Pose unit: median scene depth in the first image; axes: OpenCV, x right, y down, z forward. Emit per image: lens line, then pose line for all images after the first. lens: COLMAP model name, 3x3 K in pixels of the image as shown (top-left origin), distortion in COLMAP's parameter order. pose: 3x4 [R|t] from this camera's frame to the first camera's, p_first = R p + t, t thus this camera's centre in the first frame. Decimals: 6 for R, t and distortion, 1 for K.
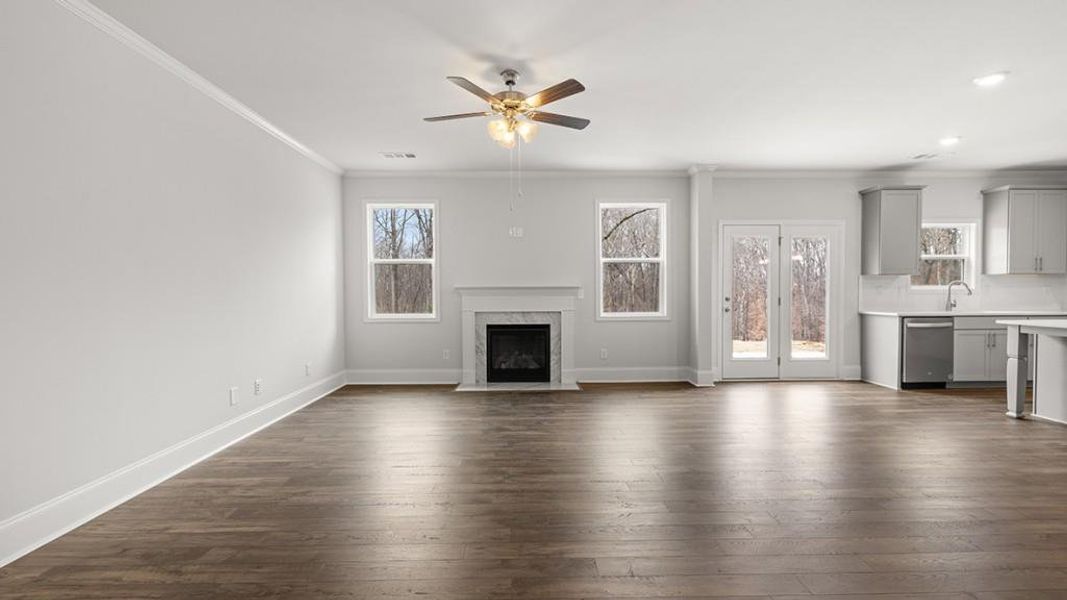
lens RADIAL K [[451.2, 0, 533.5], [0, 451.2, 300.0], [0, 0, 1]] dist [-0.000239, 0.000008]
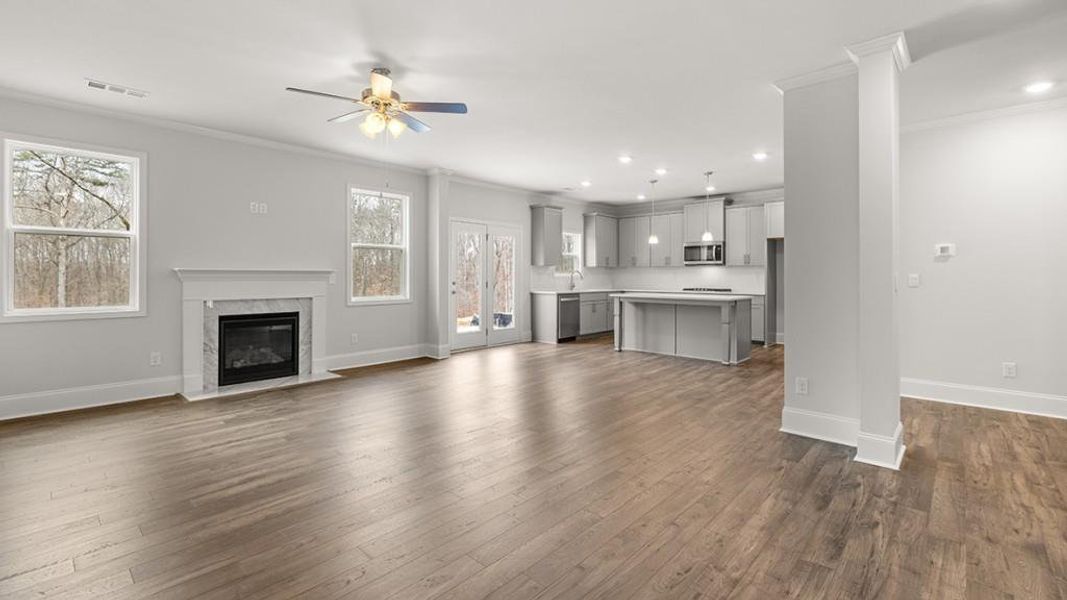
lens RADIAL K [[469.2, 0, 529.5], [0, 469.2, 268.6], [0, 0, 1]] dist [-0.000553, -0.000044]
pose [[0.694200, 0.016586, 0.719591, -0.327053], [0.009994, 0.999416, -0.032677, 0.002074], [-0.719713, 0.029876, 0.693628, -0.003377]]
